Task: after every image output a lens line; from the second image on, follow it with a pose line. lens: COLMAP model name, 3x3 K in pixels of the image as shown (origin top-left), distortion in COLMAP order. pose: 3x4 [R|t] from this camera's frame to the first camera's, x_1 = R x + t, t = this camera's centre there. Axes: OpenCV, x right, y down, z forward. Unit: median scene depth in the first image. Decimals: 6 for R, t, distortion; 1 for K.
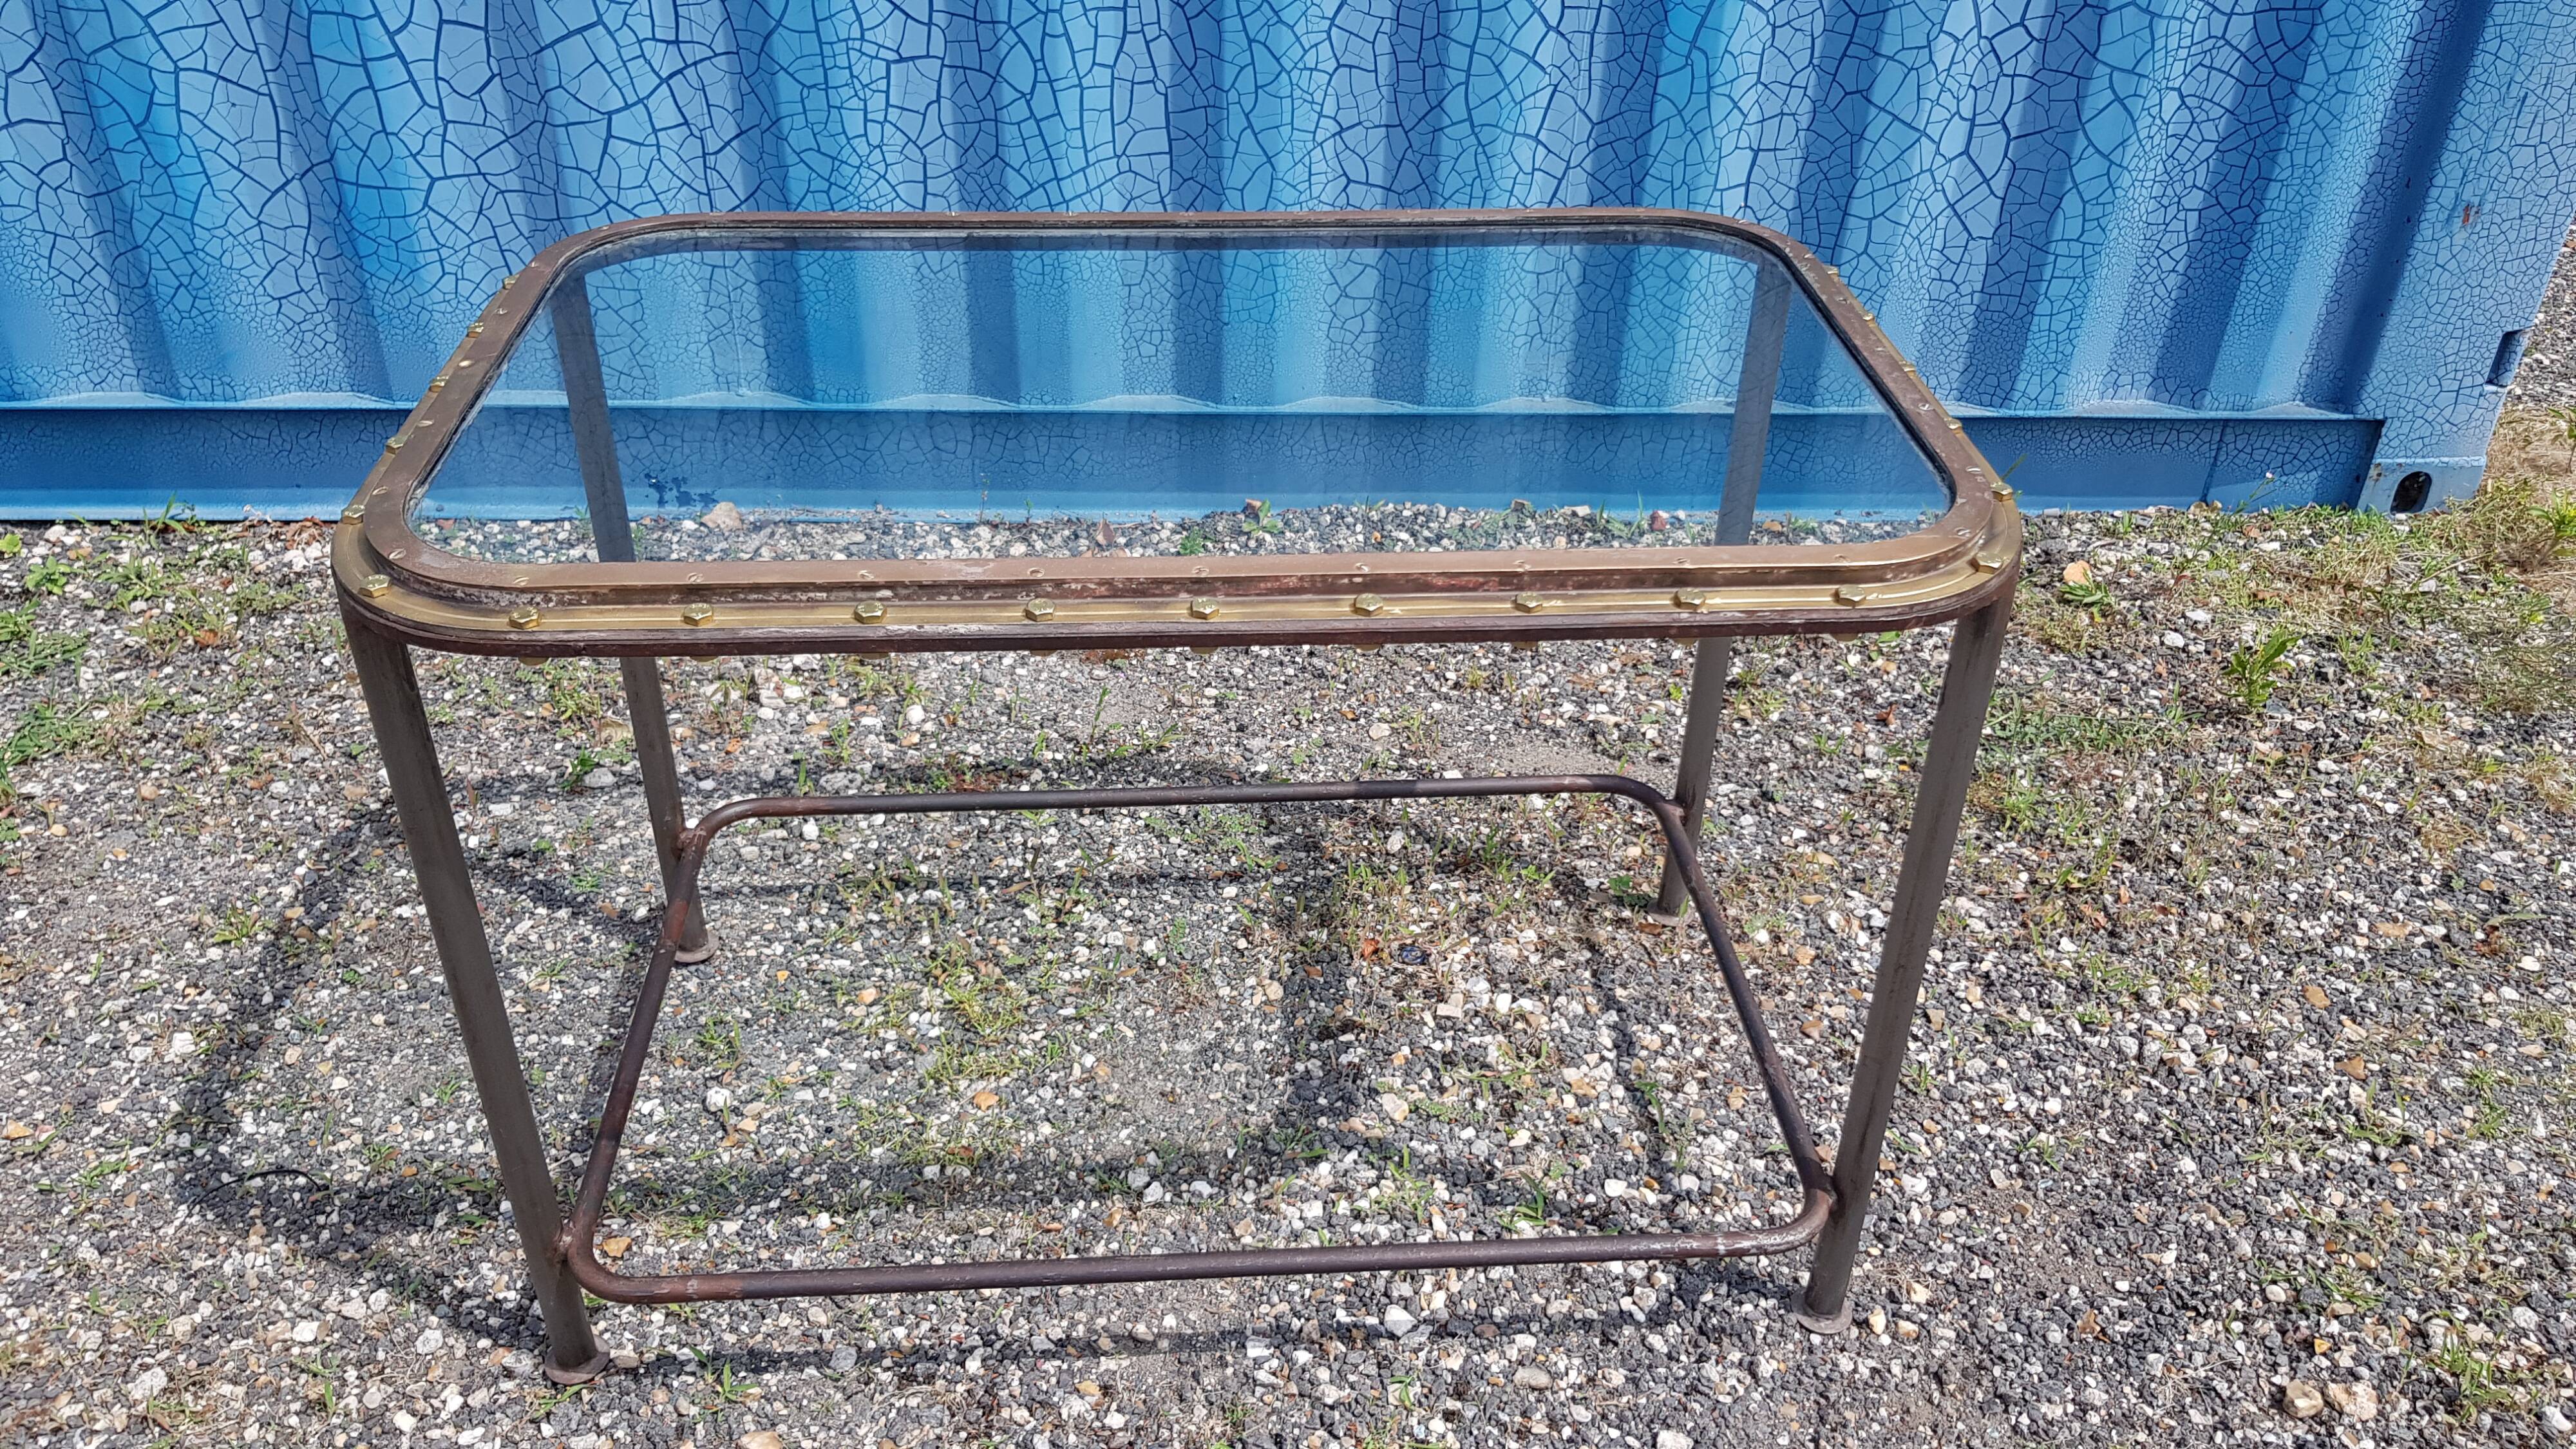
lens RADIAL K [[1998.6, 0, 1324.2], [0, 1998.6, 696.4], [0, 0, 1]] dist [0.030049, -0.082424]
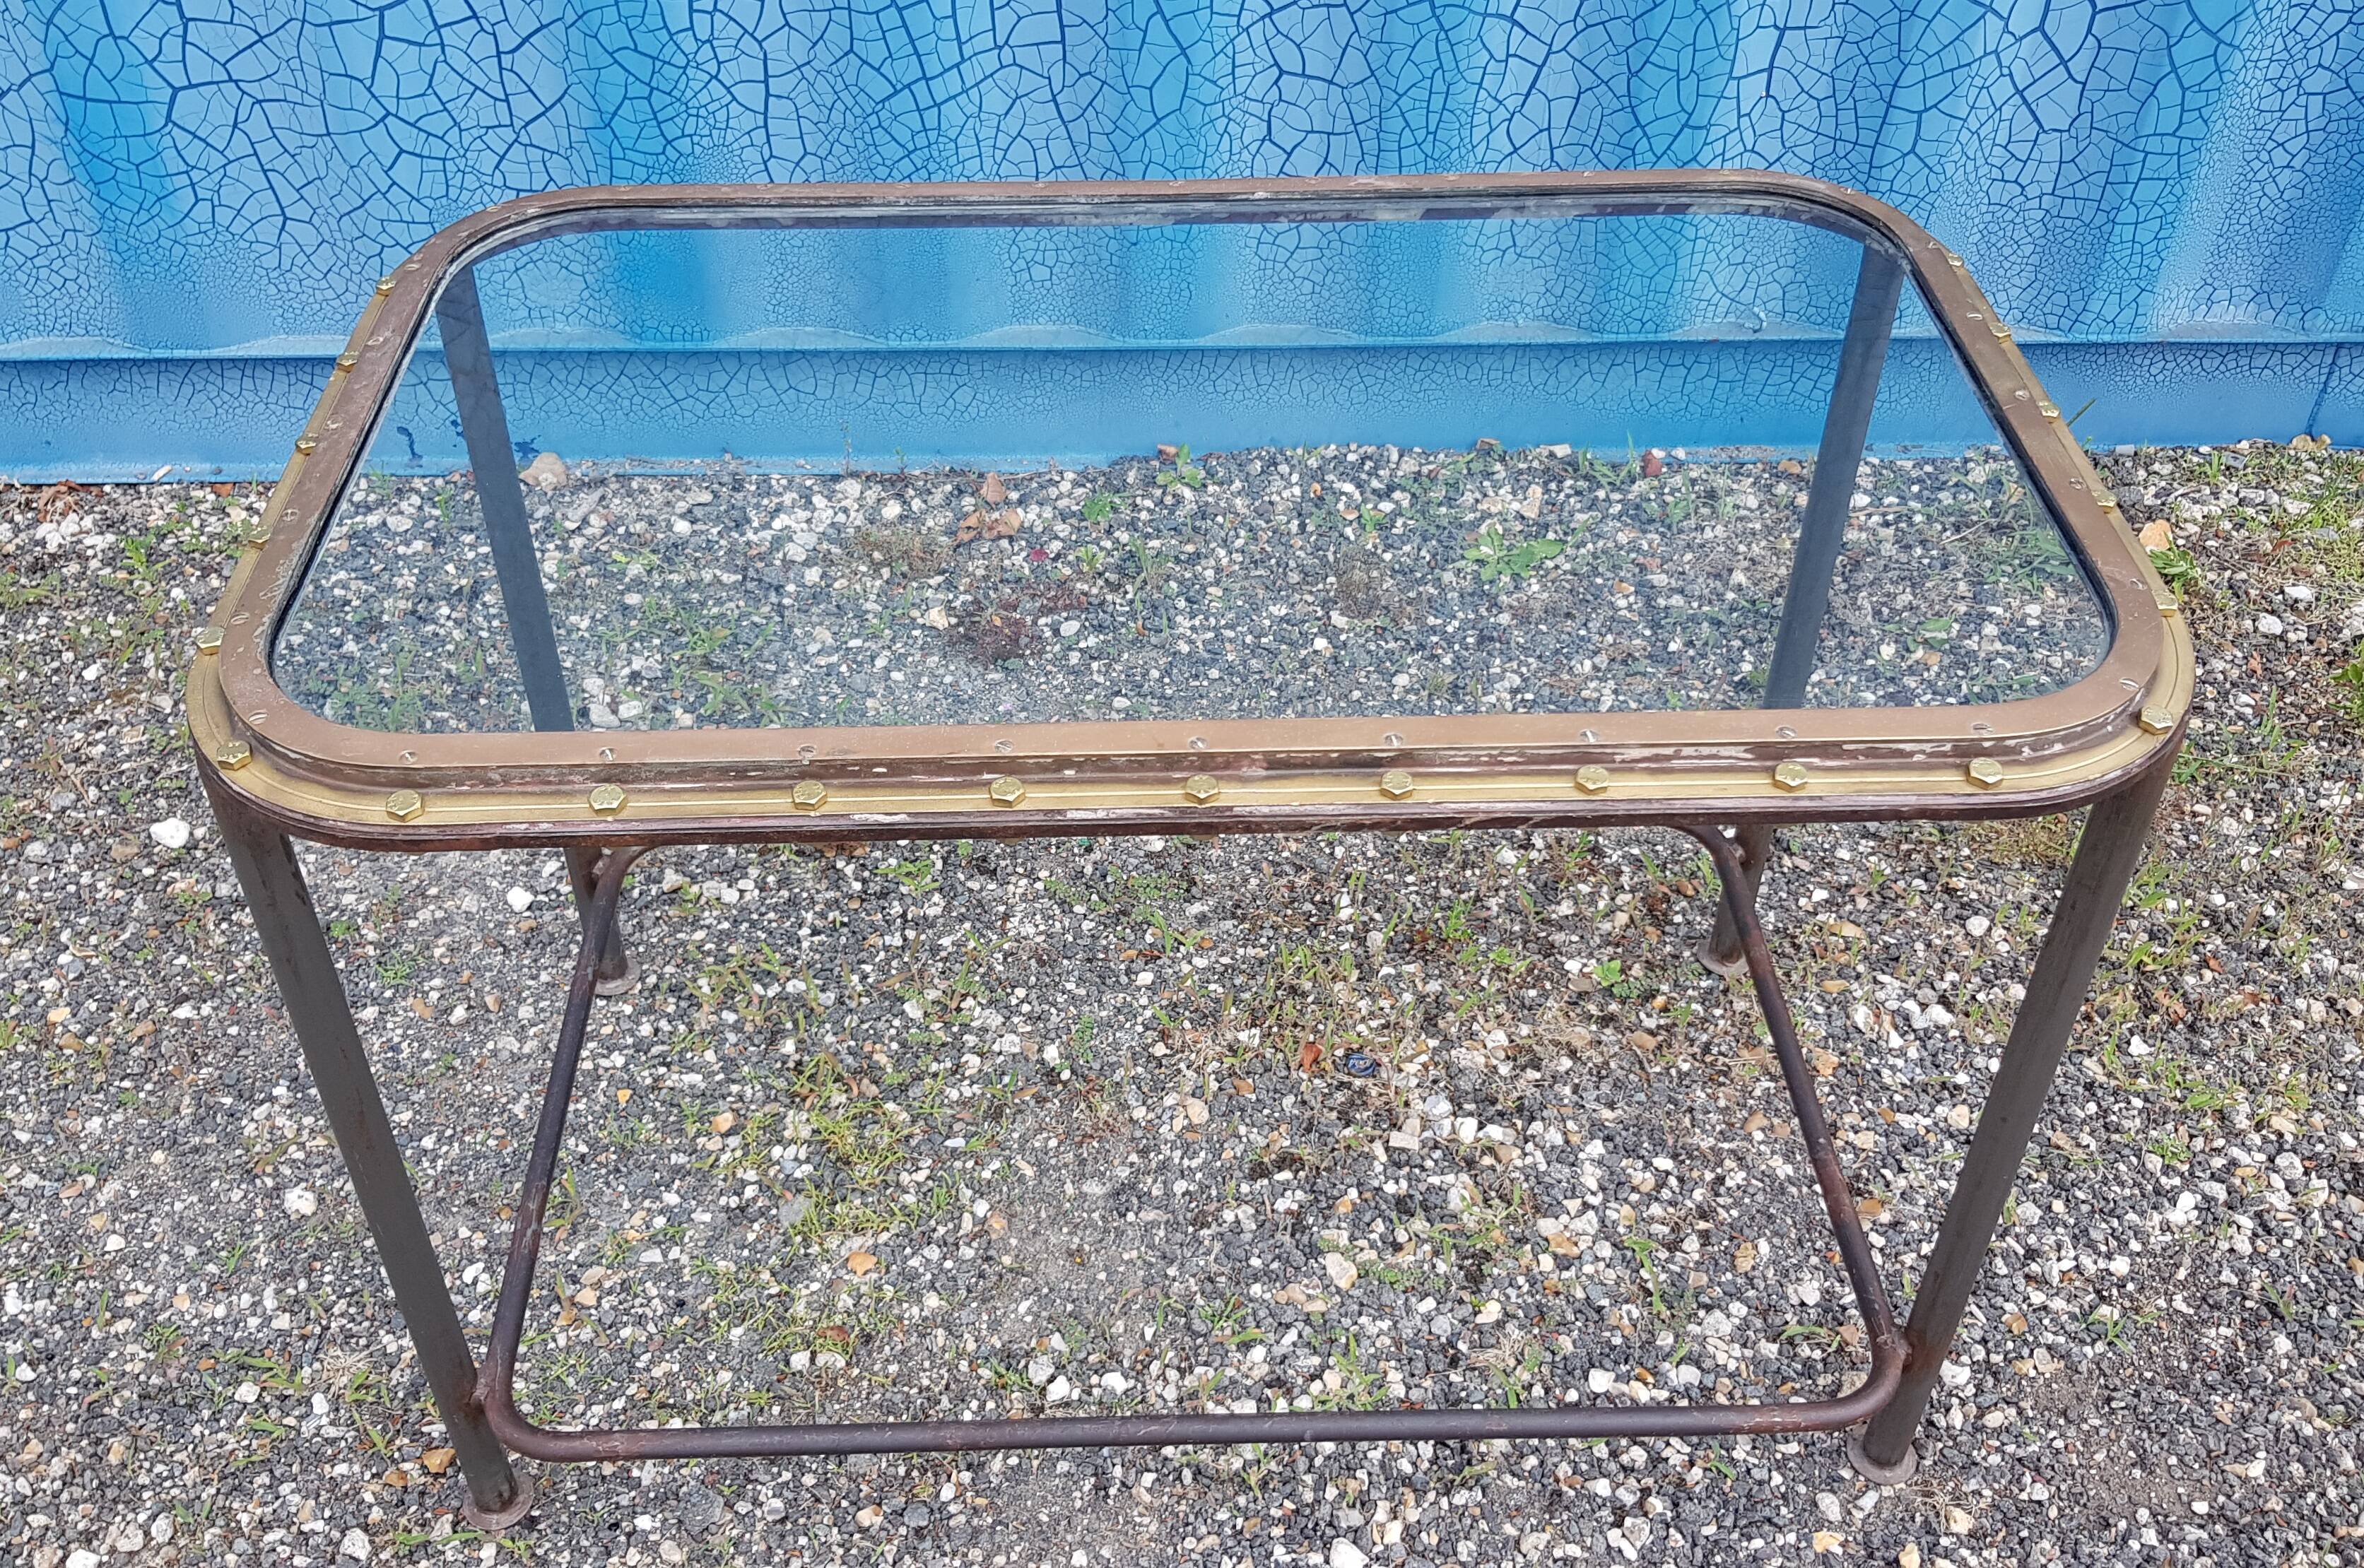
lens RADIAL K [[2209.2, 0, 1194.8], [0, 2209.2, 744.4], [0, 0, 1]] dist [-0.000249, 0.000000]
pose [[0.999672, -0.003975, -0.025285, -0.001750], [0.007110, 0.992115, 0.125131, -0.113095], [0.024588, -0.125270, 0.991818, 0.079156]]
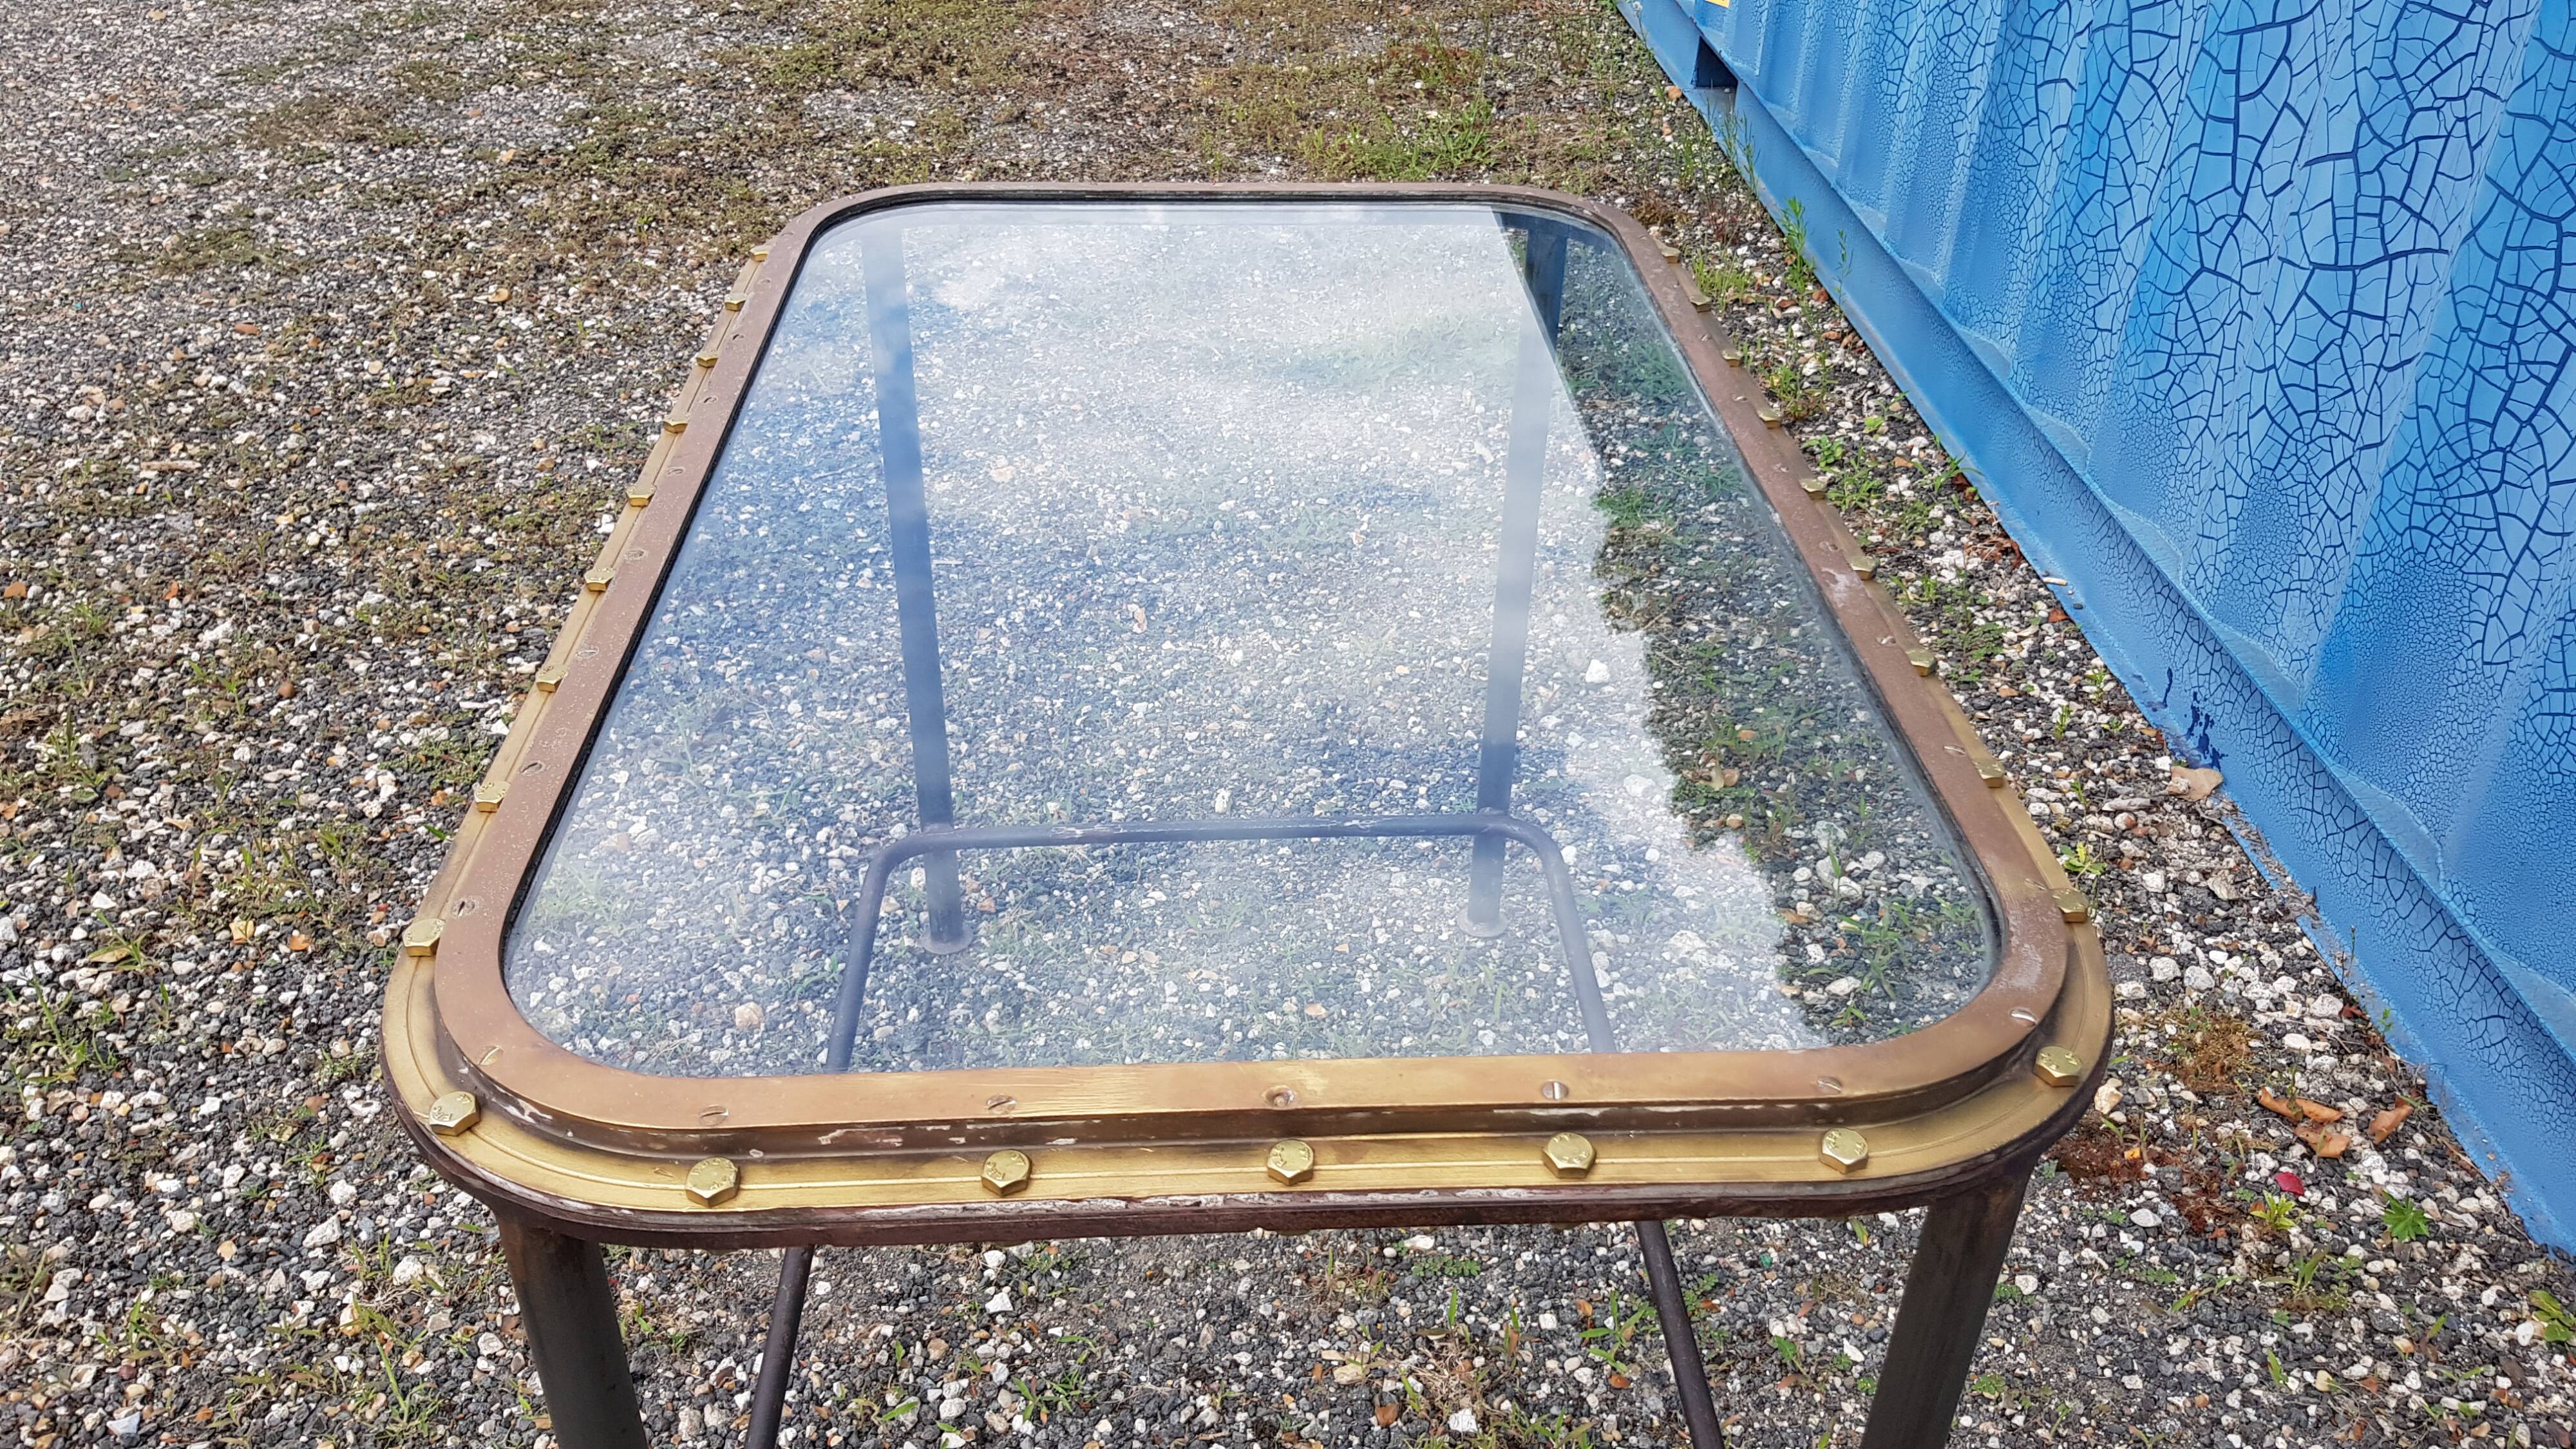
lens RADIAL K [[1998.6, 0, 1319.7], [0, 1998.6, 716.0], [0, 0, 1]] dist [0.030049, -0.082424]
pose [[0.014838, 0.520966, -0.853448, 0.437090], [-0.571644, 0.704715, 0.420237, -0.300079], [0.820367, 0.481633, 0.308264, 0.575501]]
